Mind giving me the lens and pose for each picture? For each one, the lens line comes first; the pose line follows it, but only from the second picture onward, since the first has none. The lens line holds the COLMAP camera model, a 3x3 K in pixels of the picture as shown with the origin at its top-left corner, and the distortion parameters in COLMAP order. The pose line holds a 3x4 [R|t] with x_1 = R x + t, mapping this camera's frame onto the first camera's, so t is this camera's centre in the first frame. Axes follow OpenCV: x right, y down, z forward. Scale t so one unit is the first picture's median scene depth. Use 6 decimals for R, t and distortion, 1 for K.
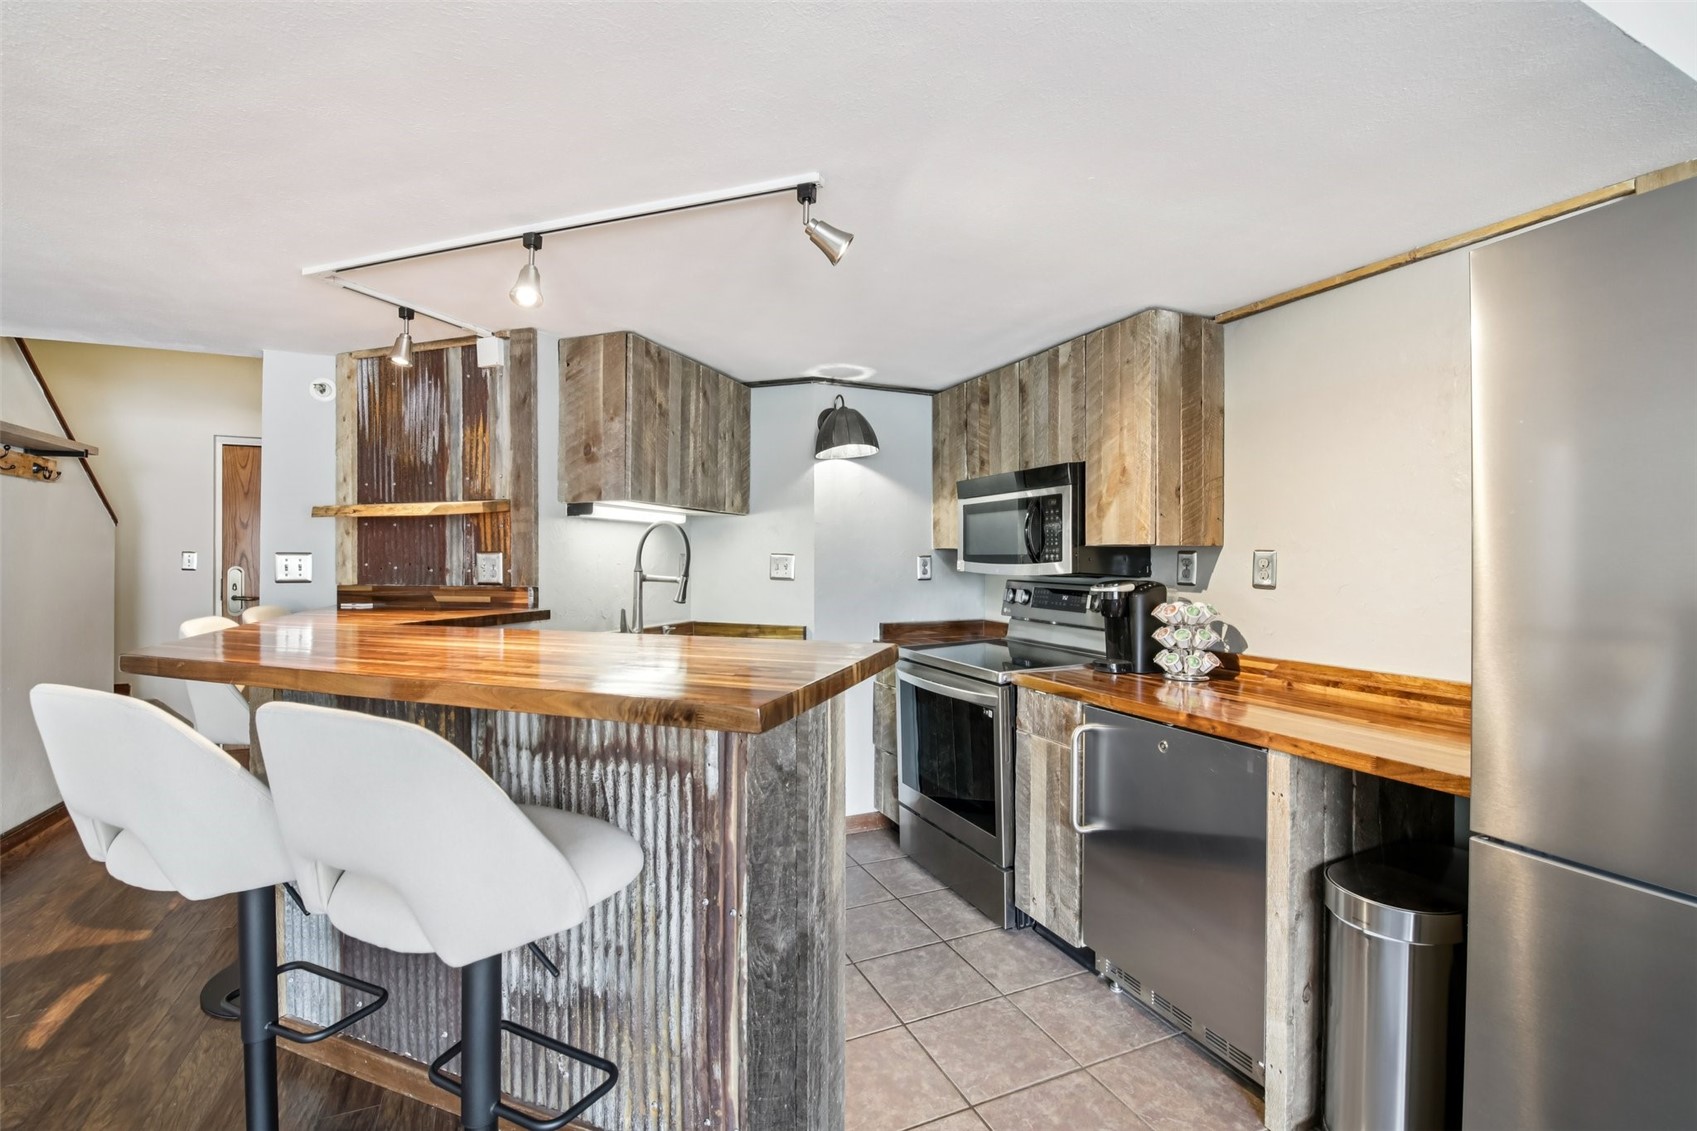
lens RADIAL K [[730.1, 0, 844.3], [0, 730.1, 555.4], [0, 0, 1]] dist [0.000018, -0.013124]
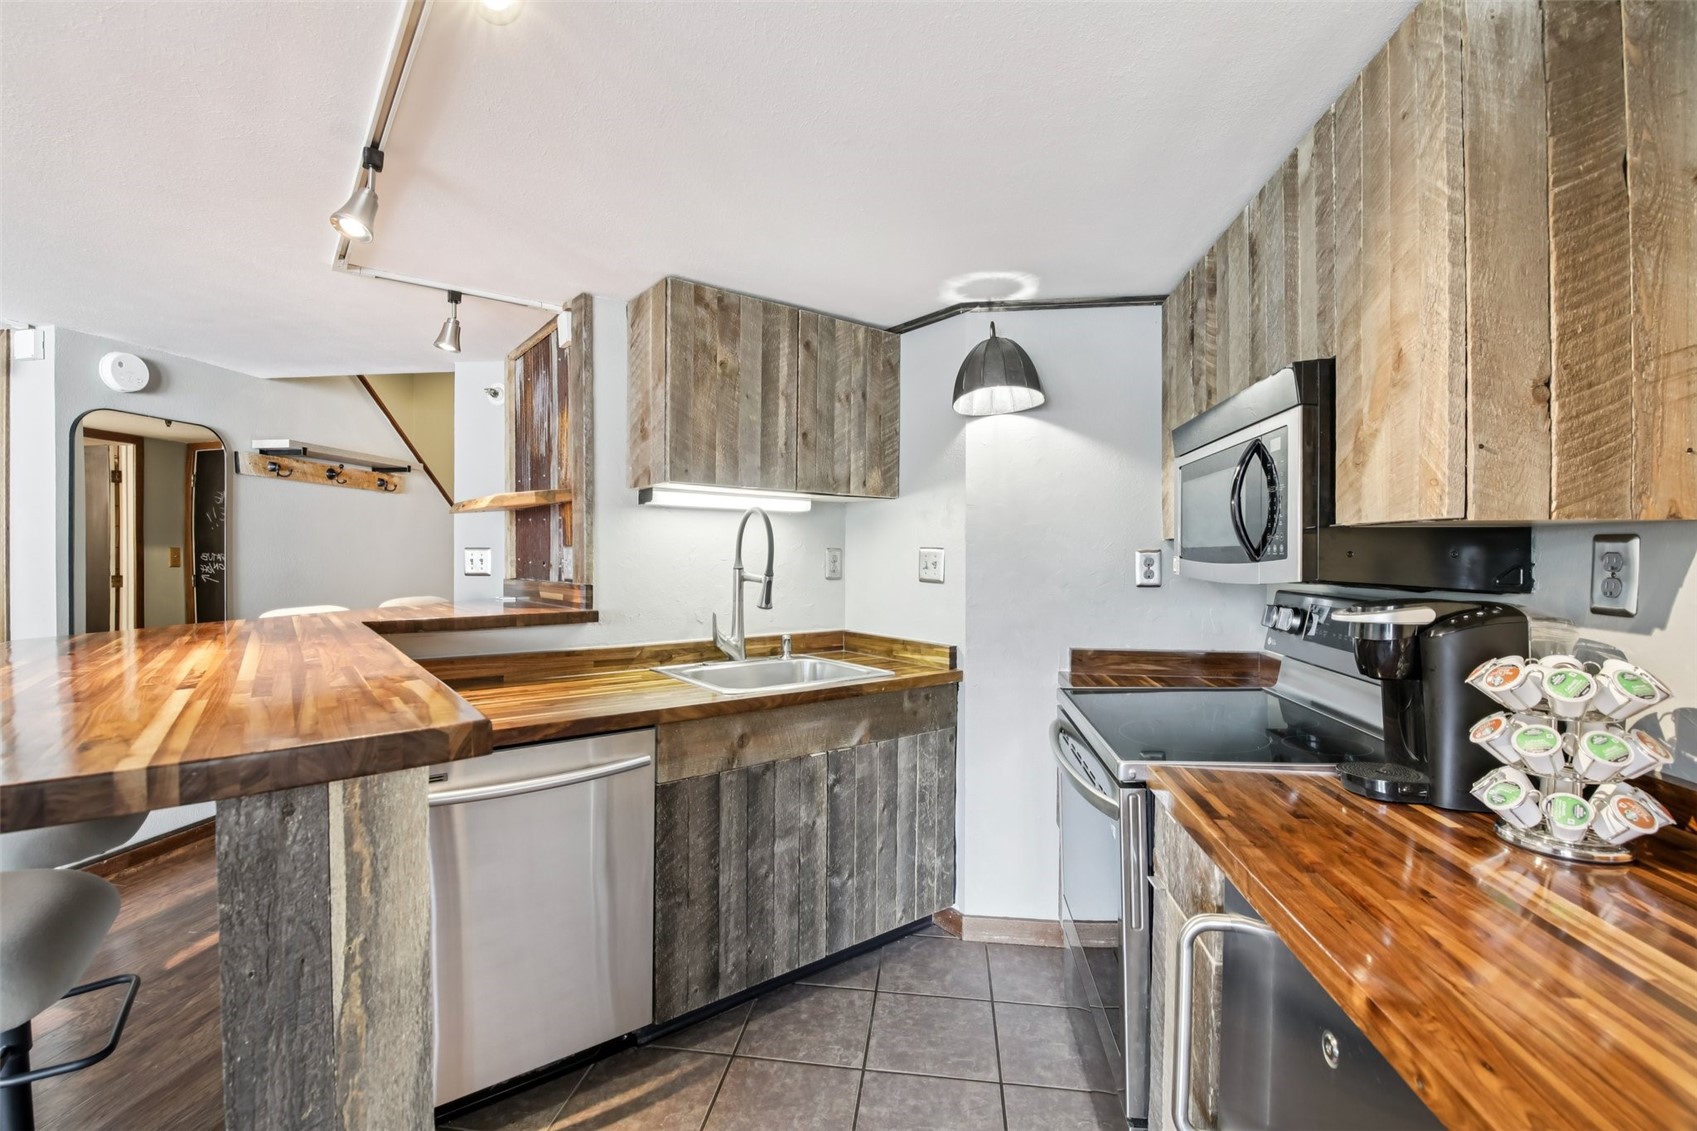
lens RADIAL K [[730.1, 0, 844.3], [0, 730.1, 555.4], [0, 0, 1]] dist [0.000018, -0.013124]
pose [[0.849567, 0.001459, -0.527478, 0.298301], [0.000442, 0.999994, 0.003478, 0.004191], [0.527480, -0.003188, 0.849561, 0.395146]]
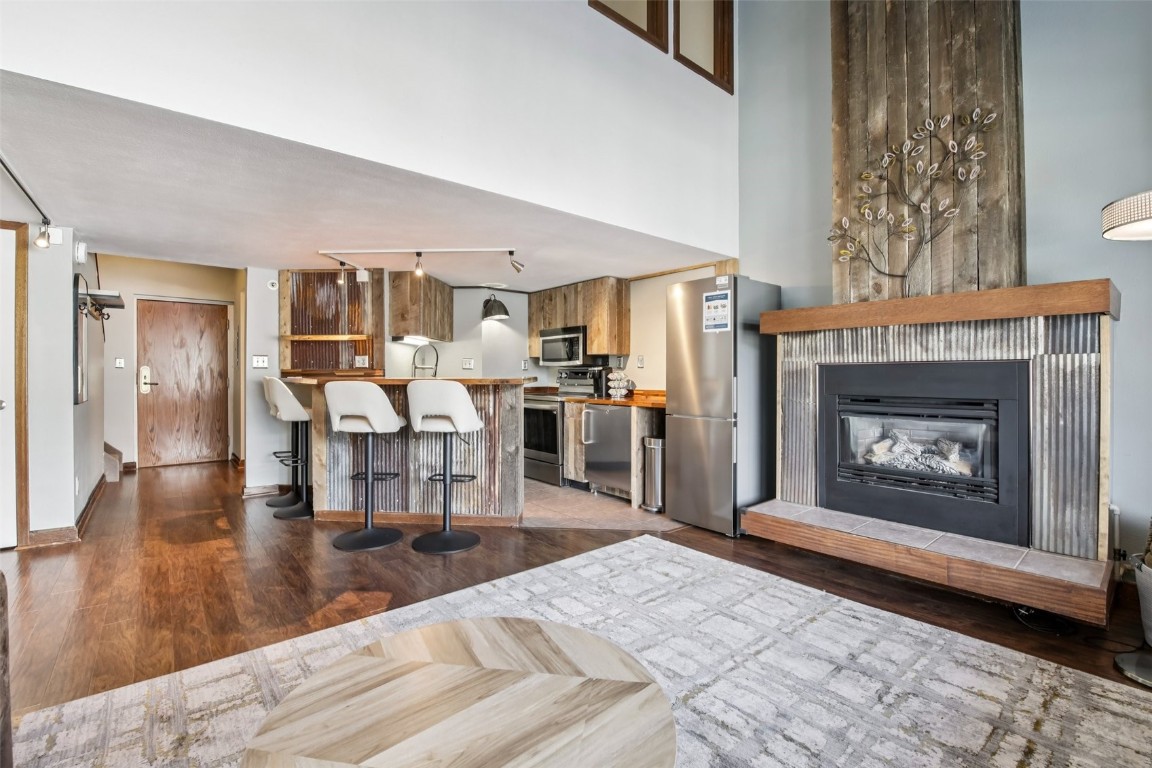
lens RADIAL K [[495.6, 0, 573.1], [0, 495.6, 377.1], [0, 0, 1]] dist [0.000018, -0.013124]
pose [[0.961712, -0.003609, 0.274039, -0.251215], [0.001008, 0.999953, 0.009633, 0.055376], [-0.274061, -0.008988, 0.961670, -0.844459]]
